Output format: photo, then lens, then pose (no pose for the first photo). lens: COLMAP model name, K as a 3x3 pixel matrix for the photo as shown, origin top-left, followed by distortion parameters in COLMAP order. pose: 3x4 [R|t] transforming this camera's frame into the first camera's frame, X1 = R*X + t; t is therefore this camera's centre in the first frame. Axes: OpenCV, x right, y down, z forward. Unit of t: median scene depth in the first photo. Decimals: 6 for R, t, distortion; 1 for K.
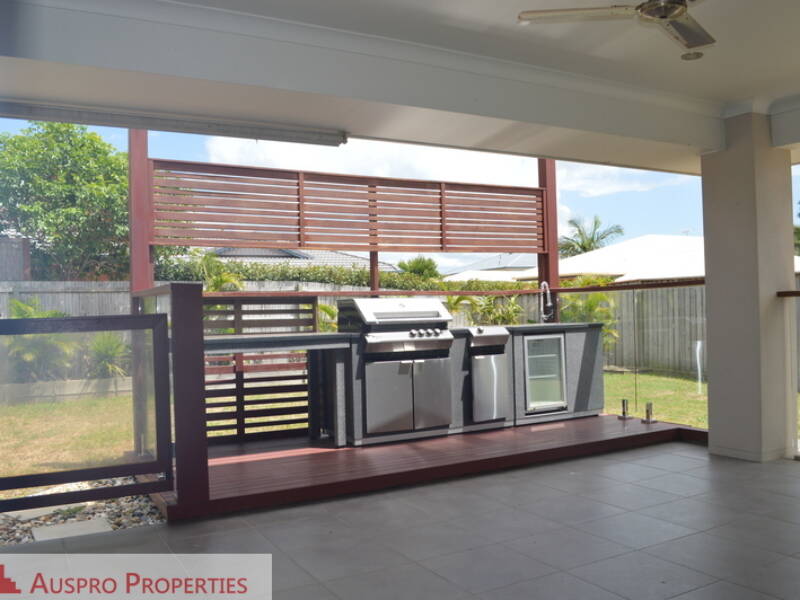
lens RADIAL K [[723.0, 0, 400.0], [0, 723.0, 300.0], [0, 0, 1]] dist [-0.077573, -0.003626]
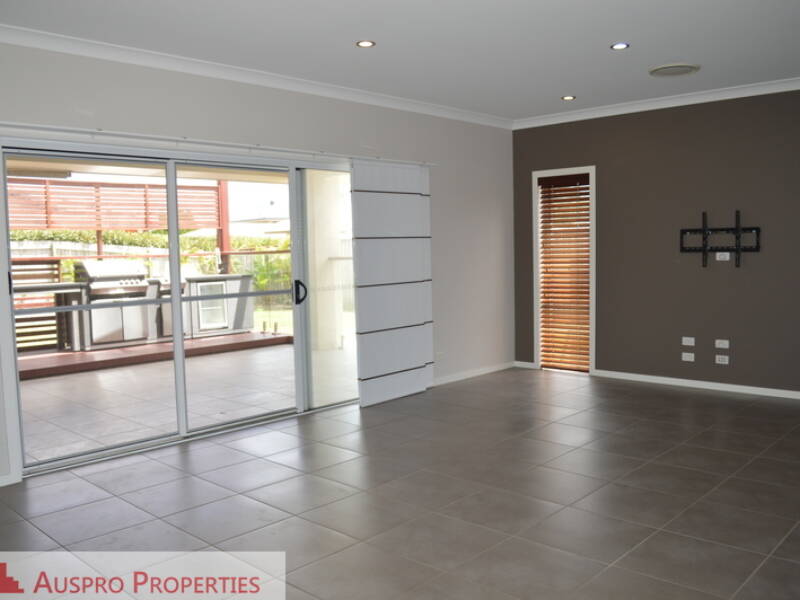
lens RADIAL K [[723.0, 0, 400.0], [0, 723.0, 300.0], [0, 0, 1]] dist [-0.077573, -0.003626]
pose [[0.954258, -0.019414, 0.298354, 0.128291], [-0.002918, 0.997237, 0.074223, -0.034470], [-0.298970, -0.071699, 0.951565, -0.698261]]
